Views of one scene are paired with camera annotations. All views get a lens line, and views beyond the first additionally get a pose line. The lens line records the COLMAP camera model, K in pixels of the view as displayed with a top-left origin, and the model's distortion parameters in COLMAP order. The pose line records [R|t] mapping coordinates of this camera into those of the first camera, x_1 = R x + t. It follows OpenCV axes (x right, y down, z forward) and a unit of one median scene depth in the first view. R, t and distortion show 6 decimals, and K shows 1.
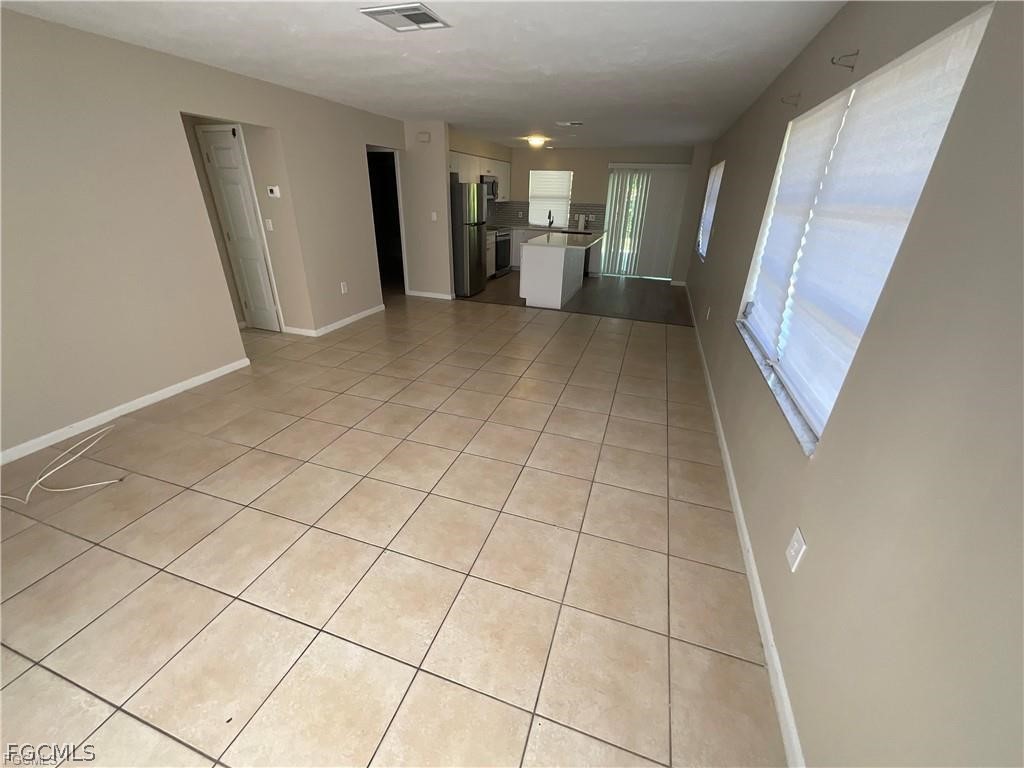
lens RADIAL K [[413.4, 0, 513.7], [0, 413.4, 383.4], [0, 0, 1]] dist [0.001058, 0.000916]
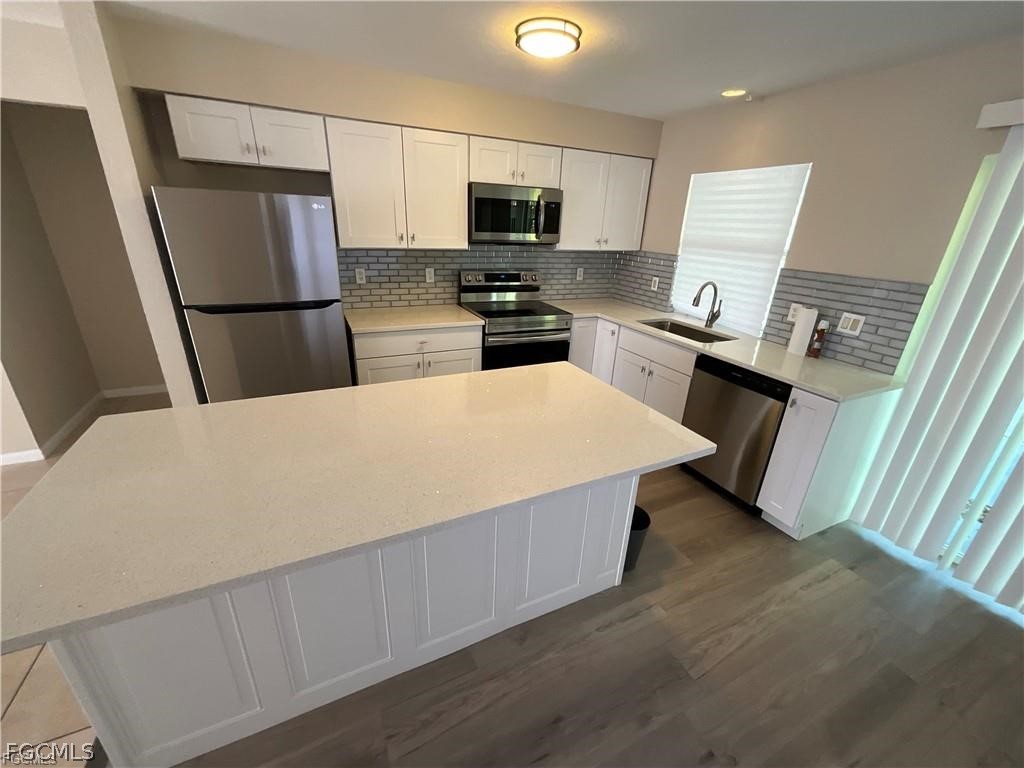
lens RADIAL K [[413.4, 0, 513.7], [0, 413.4, 383.4], [0, 0, 1]] dist [0.001058, 0.000916]
pose [[0.701475, 0.268006, -0.660382, 0.226205], [-0.325560, 0.944773, 0.037604, -0.304893], [0.633990, 0.188616, 0.749987, 0.667575]]
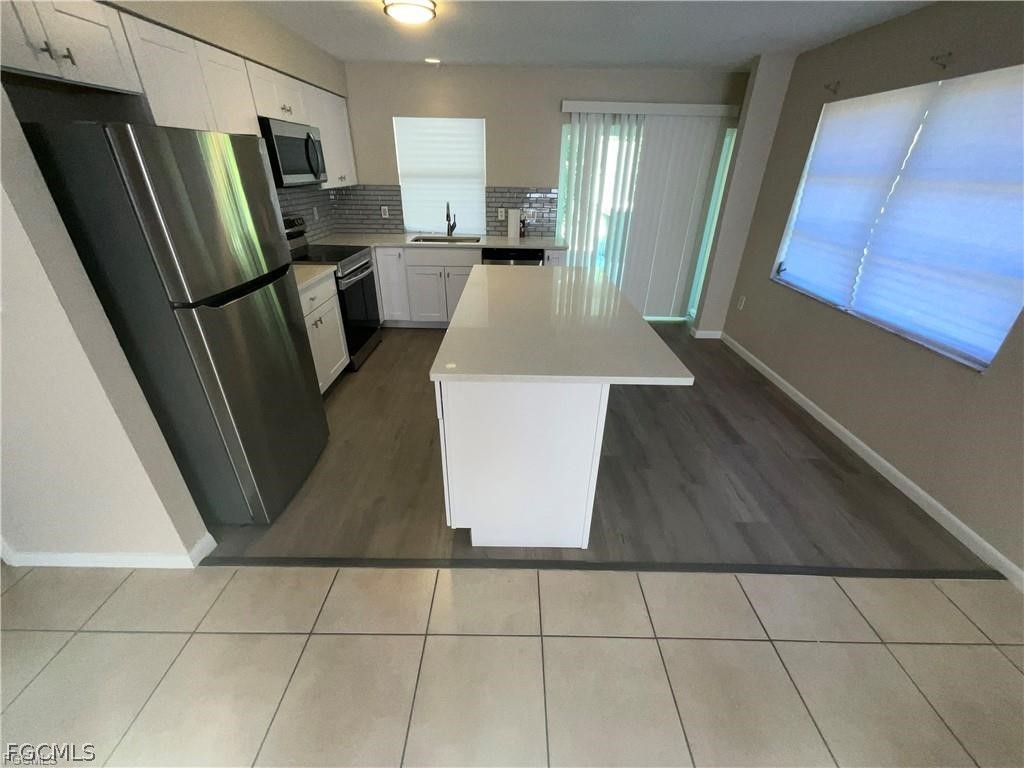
lens RADIAL K [[413.4, 0, 513.7], [0, 413.4, 383.4], [0, 0, 1]] dist [0.001058, 0.000916]
pose [[0.949213, -0.155316, 0.273626, -0.004561], [0.140350, 0.987365, 0.073571, -0.237674], [-0.281596, -0.031431, 0.959018, 0.513544]]
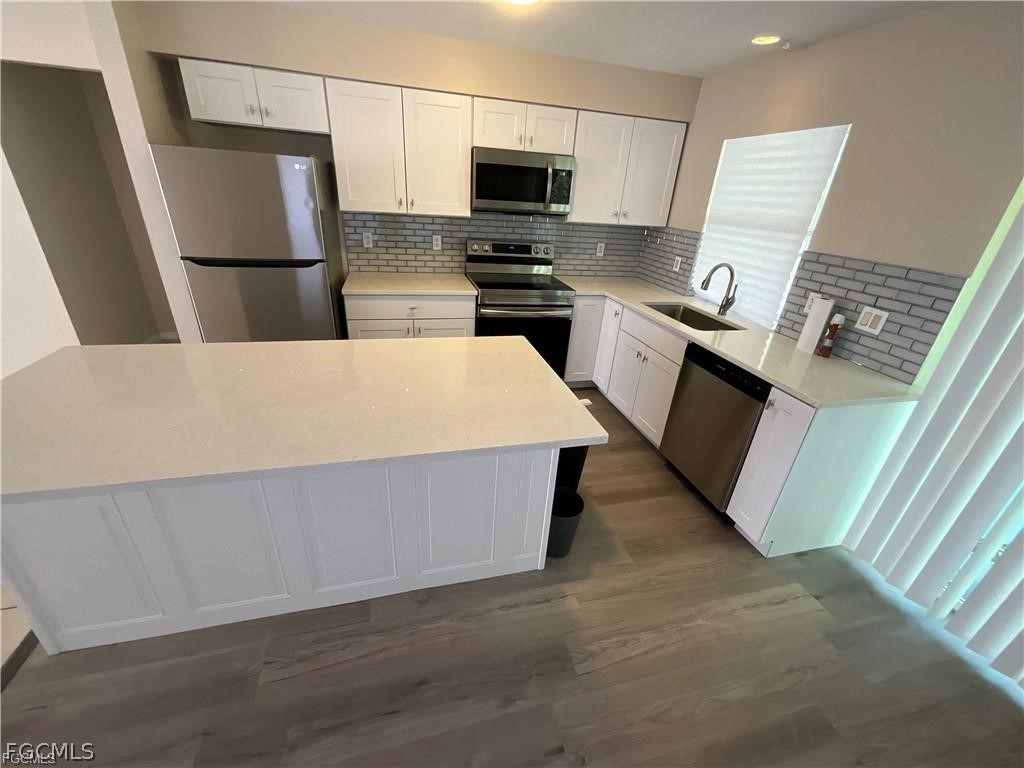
lens RADIAL K [[413.4, 0, 513.7], [0, 413.4, 383.4], [0, 0, 1]] dist [0.001058, 0.000916]
pose [[0.554458, 0.366178, -0.747322, 0.267051], [-0.399562, 0.904856, 0.146921, -0.326957], [0.730018, 0.217140, 0.648016, 0.719376]]
